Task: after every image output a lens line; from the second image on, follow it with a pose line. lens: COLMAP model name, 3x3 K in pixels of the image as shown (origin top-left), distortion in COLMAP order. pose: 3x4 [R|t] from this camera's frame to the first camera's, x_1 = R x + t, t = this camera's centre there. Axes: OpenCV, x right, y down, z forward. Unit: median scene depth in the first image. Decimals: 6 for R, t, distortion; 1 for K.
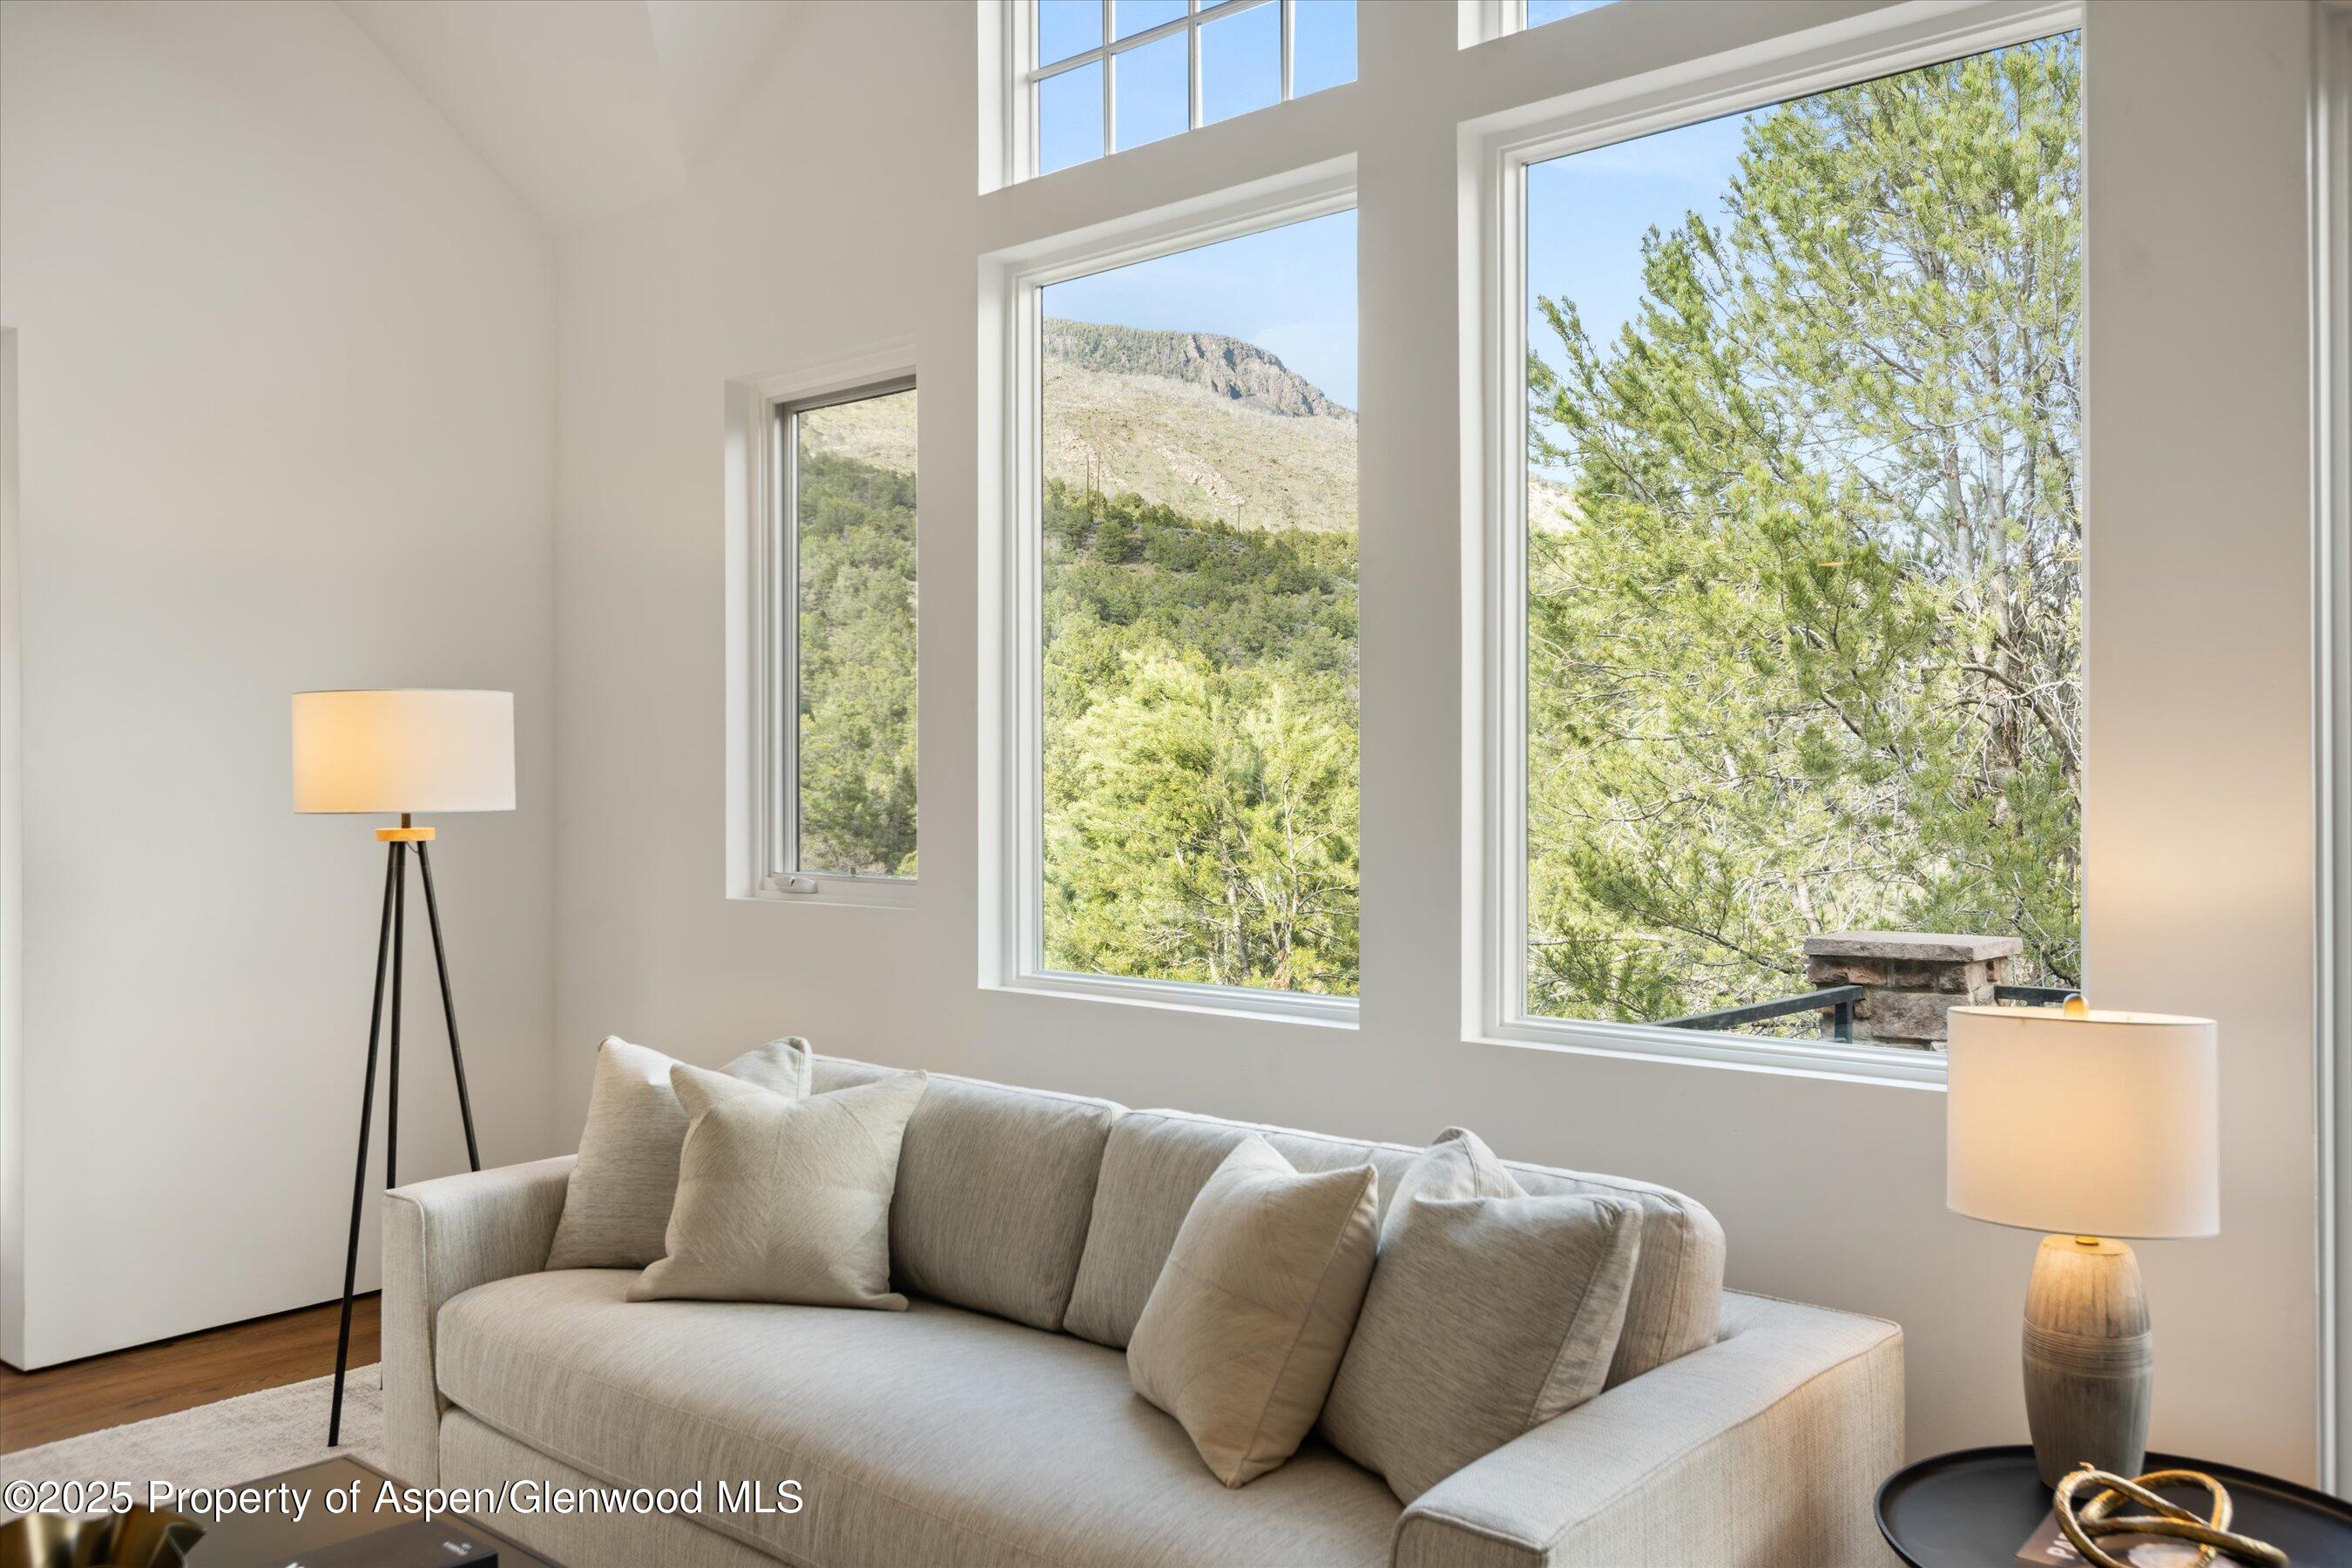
lens RADIAL K [[1832.7, 0, 1184.7], [0, 1832.7, 776.2], [0, 0, 1]] dist [0.008816, 0.028710]
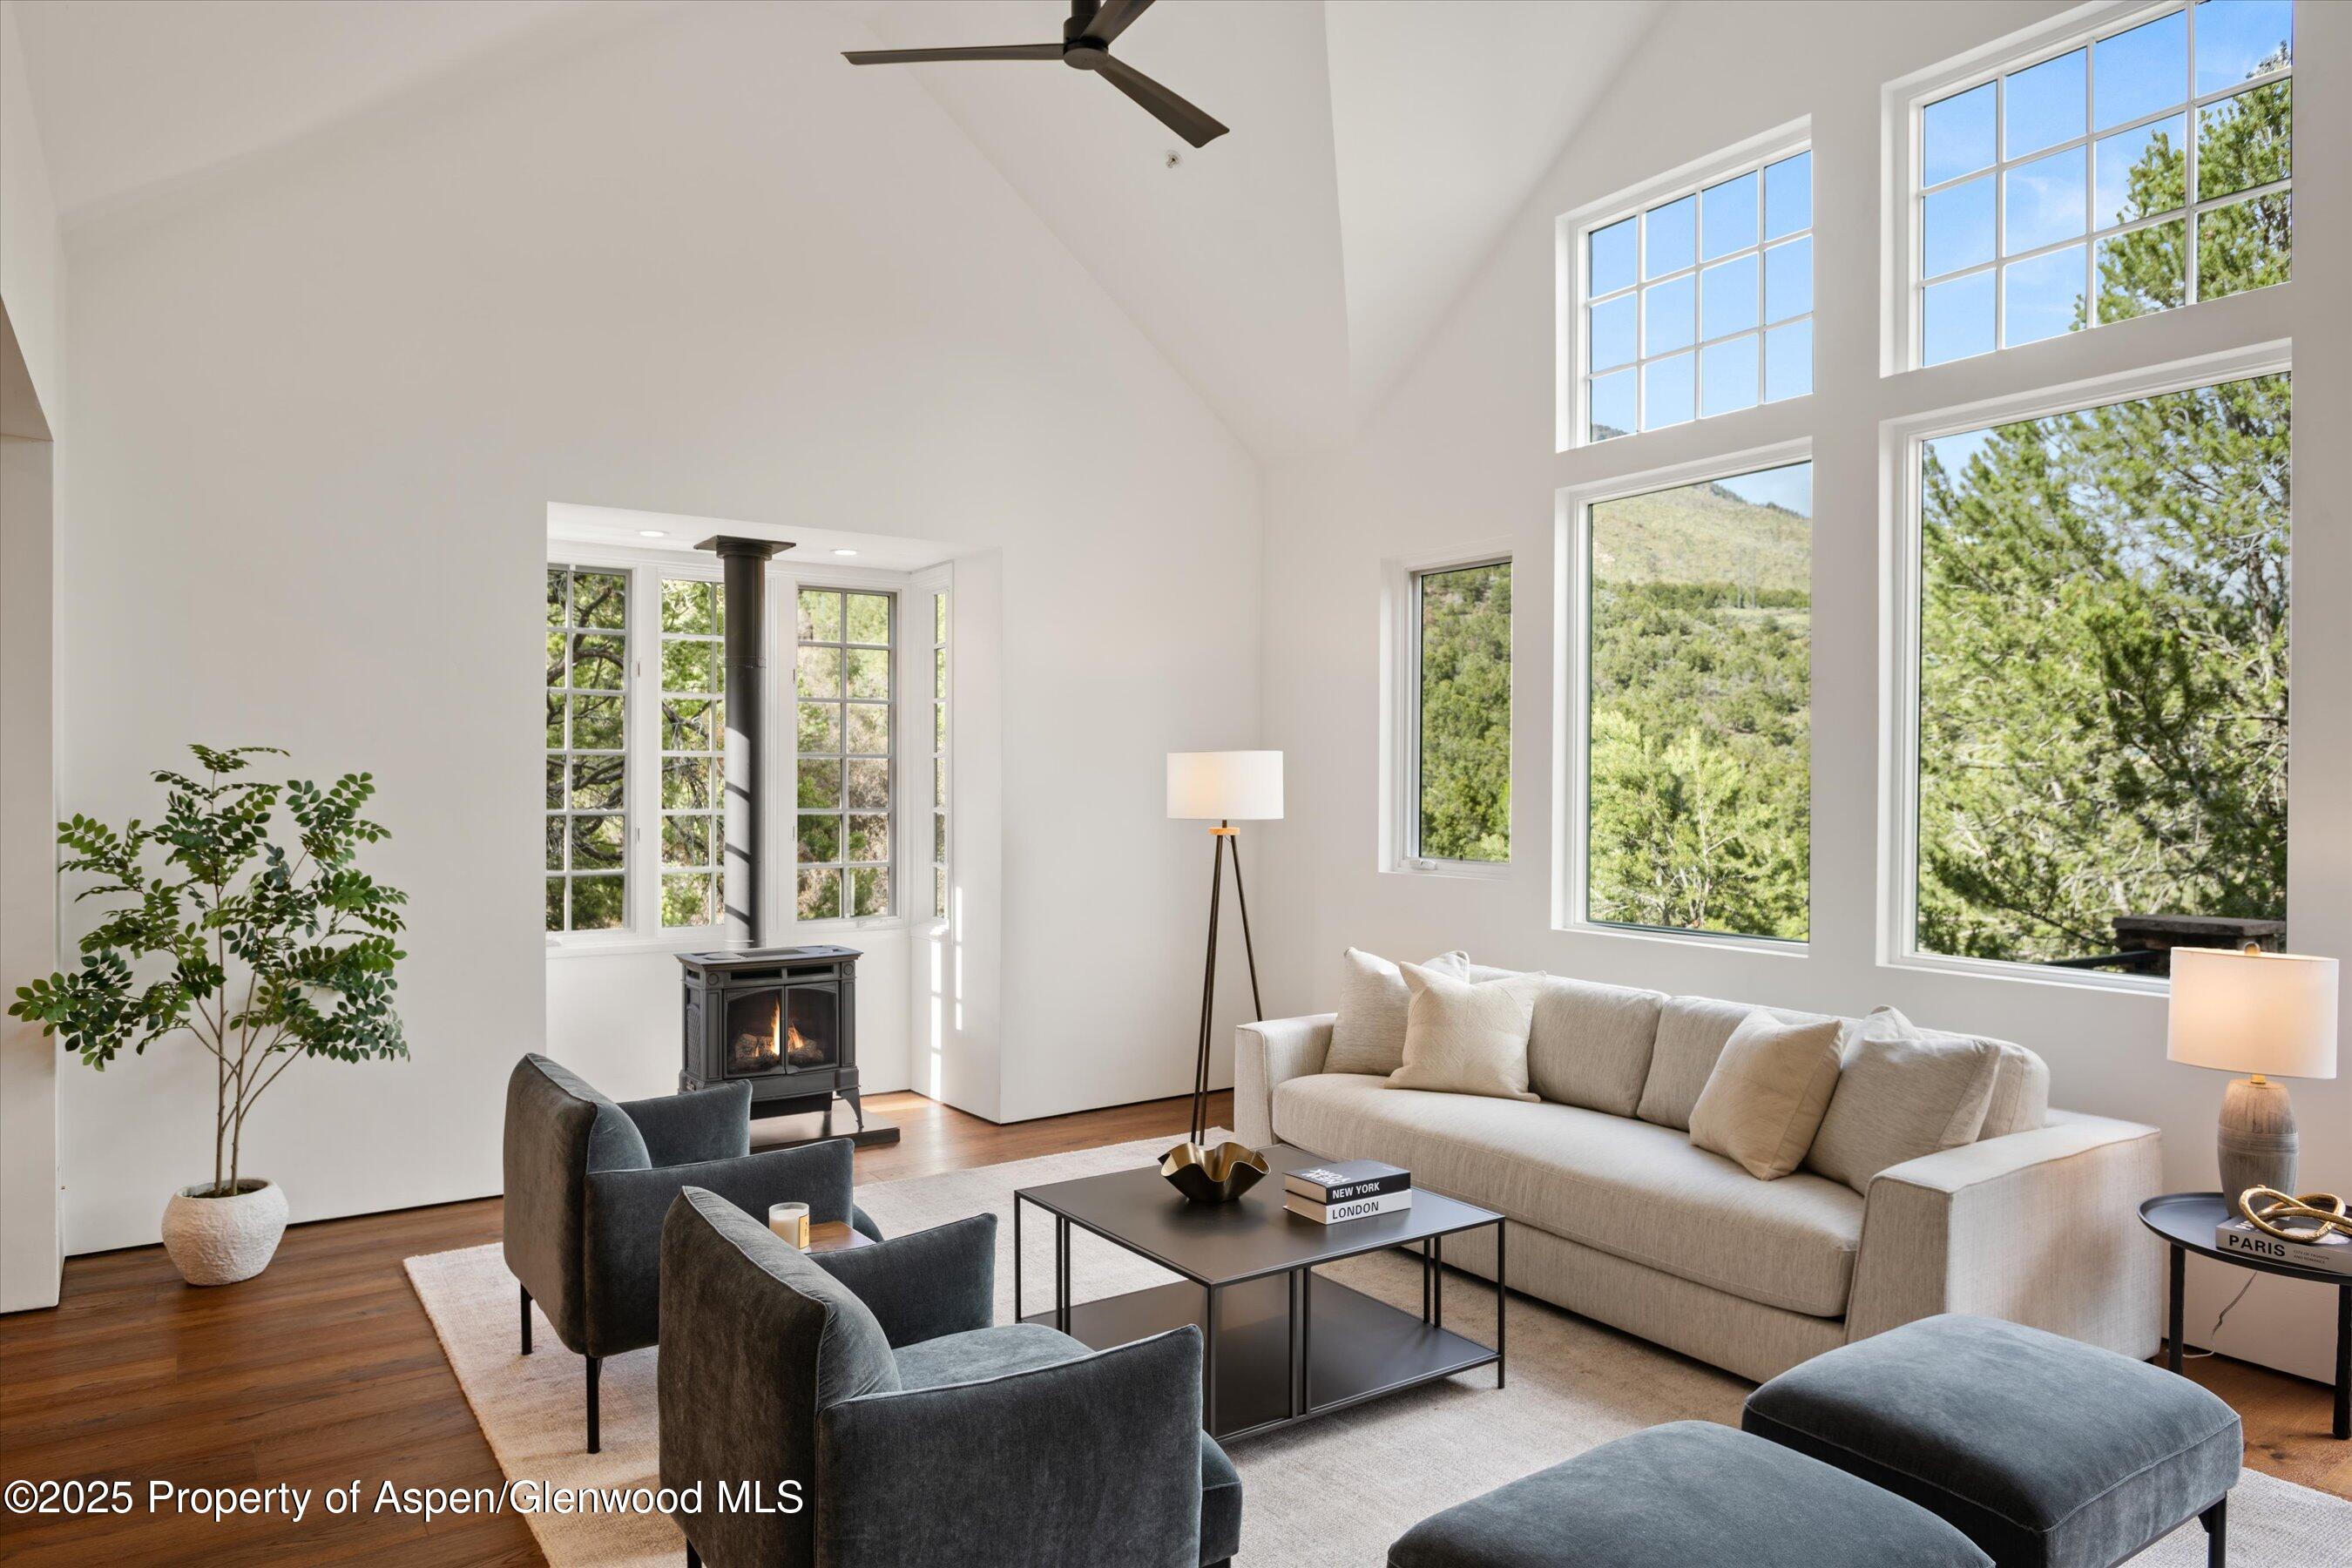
lens RADIAL K [[1529.3, 0, 1164.5], [0, 1529.3, 795.1], [0, 0, 1]] dist [0.014348, -0.002306]
pose [[0.972079, 0.010000, -0.234442, -0.069376], [-0.007578, 0.999908, 0.011227, -0.010215], [0.234533, -0.009137, 0.972065, -0.232132]]
